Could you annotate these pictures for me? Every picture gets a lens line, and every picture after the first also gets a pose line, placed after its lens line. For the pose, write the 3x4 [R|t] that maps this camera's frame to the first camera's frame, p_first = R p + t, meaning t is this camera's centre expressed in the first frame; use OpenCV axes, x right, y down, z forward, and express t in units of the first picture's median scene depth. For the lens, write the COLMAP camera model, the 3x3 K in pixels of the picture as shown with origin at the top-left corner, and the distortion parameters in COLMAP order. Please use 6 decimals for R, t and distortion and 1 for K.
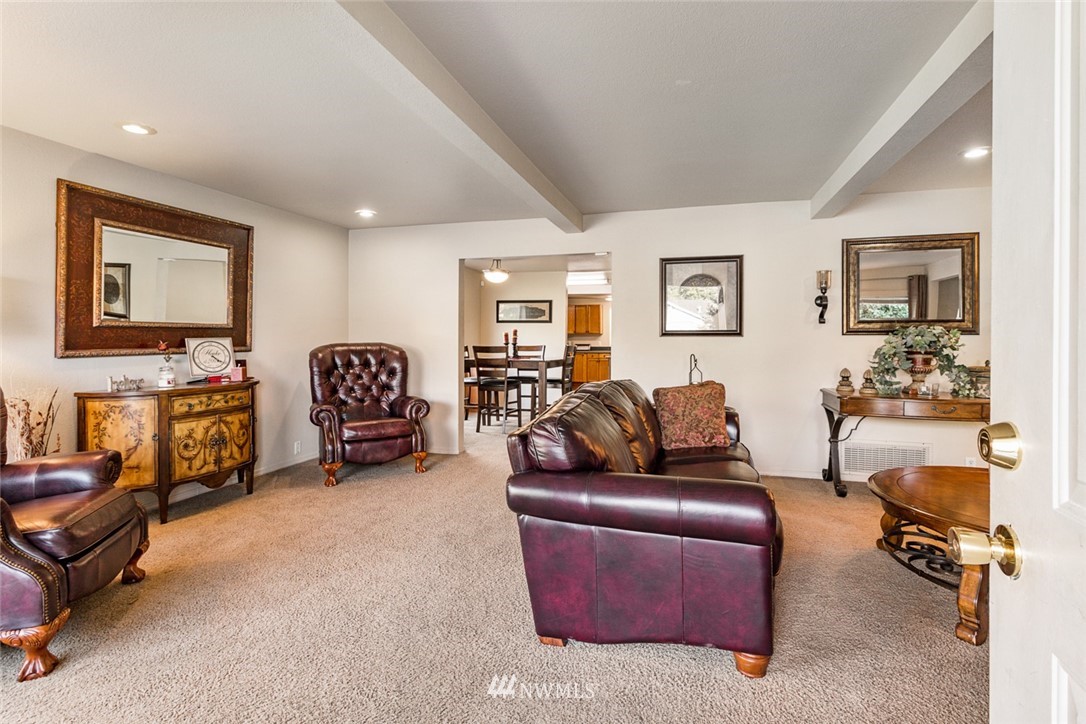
lens RADIAL K [[504.1, 0, 540.4], [0, 504.1, 351.9], [0, 0, 1]] dist [-0.000810, 0.000184]
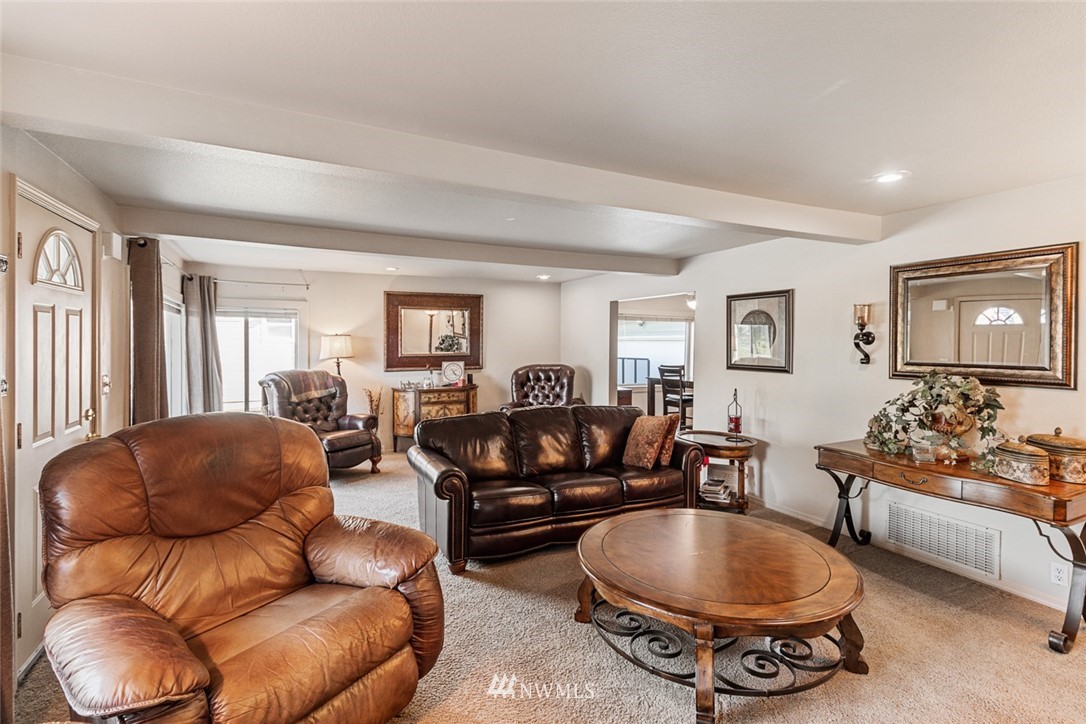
lens RADIAL K [[504.1, 0, 539.8], [0, 504.1, 352.9], [0, 0, 1]] dist [-0.000810, 0.000184]
pose [[0.686708, 0.017407, -0.726724, 0.777071], [-0.019511, 0.999794, 0.005510, -0.066337], [0.726671, 0.010395, 0.686907, -0.014751]]
